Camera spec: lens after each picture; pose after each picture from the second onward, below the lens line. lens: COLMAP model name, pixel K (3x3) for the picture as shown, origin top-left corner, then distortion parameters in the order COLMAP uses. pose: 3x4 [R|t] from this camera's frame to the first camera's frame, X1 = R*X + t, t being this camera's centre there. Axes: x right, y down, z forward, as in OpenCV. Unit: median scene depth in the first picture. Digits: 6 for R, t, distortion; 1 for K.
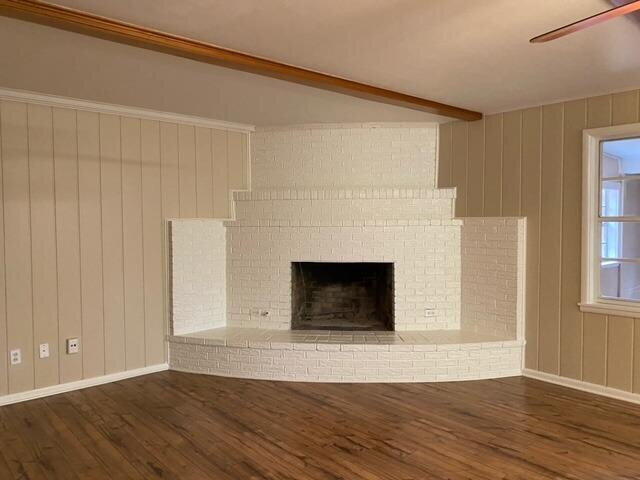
lens RADIAL K [[489.2, 0, 316.2], [0, 489.2, 237.8], [0, 0, 1]] dist [0.047619, -0.053353]
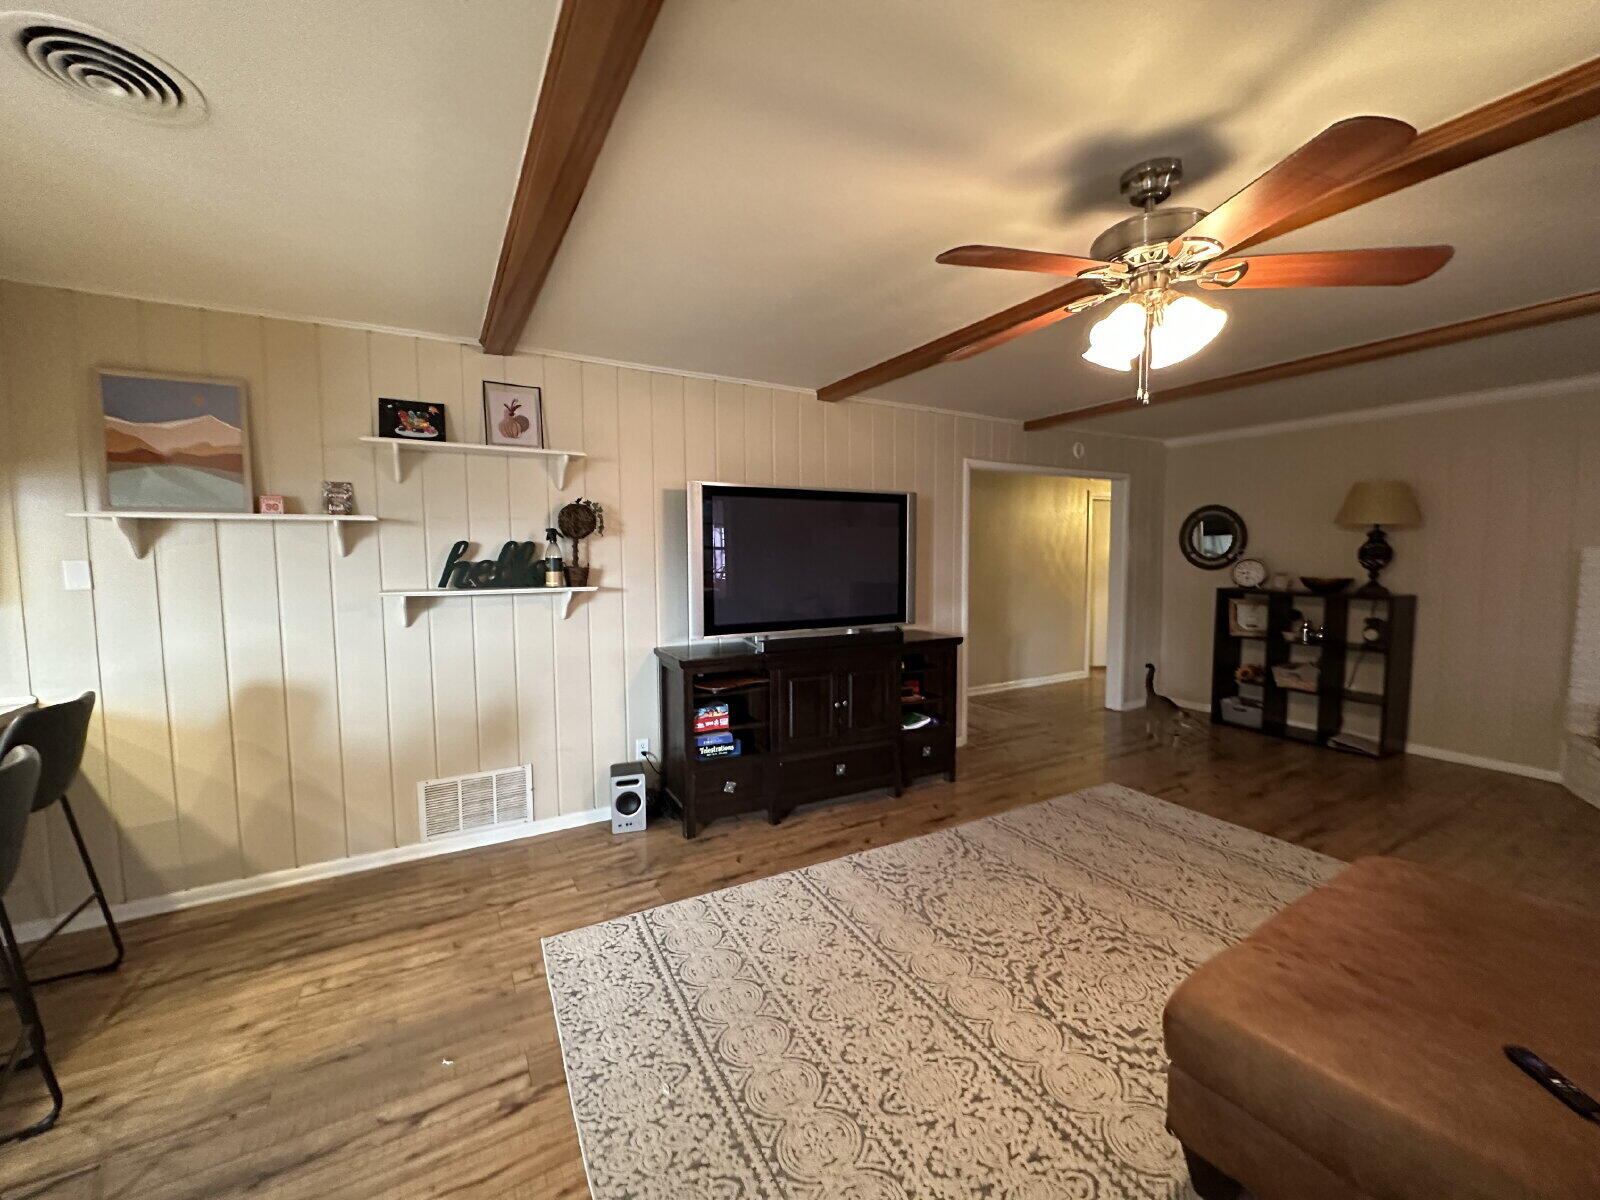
lens RADIAL K [[634.6, 0, 795.4], [0, 634.6, 602.3], [0, 0, 1]] dist [-0.001499, -0.000202]
pose [[-0.202023, 0.077397, -0.976318, 0.873921], [-0.036263, 0.995598, 0.086429, -0.004280], [0.978709, 0.052865, -0.198327, 0.230847]]
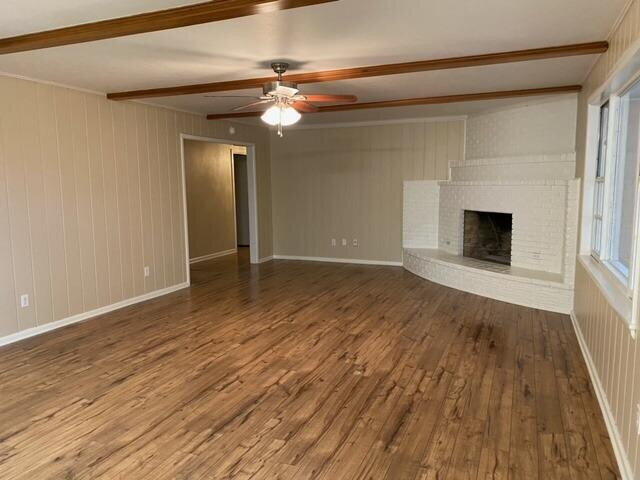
lens RADIAL K [[489.2, 0, 316.2], [0, 489.2, 237.8], [0, 0, 1]] dist [0.047619, -0.053353]
pose [[0.431138, 0.100830, -0.896634, 1.447378], [-0.028030, 0.994754, 0.098386, 0.001202], [0.901850, -0.017286, 0.431703, -0.044375]]
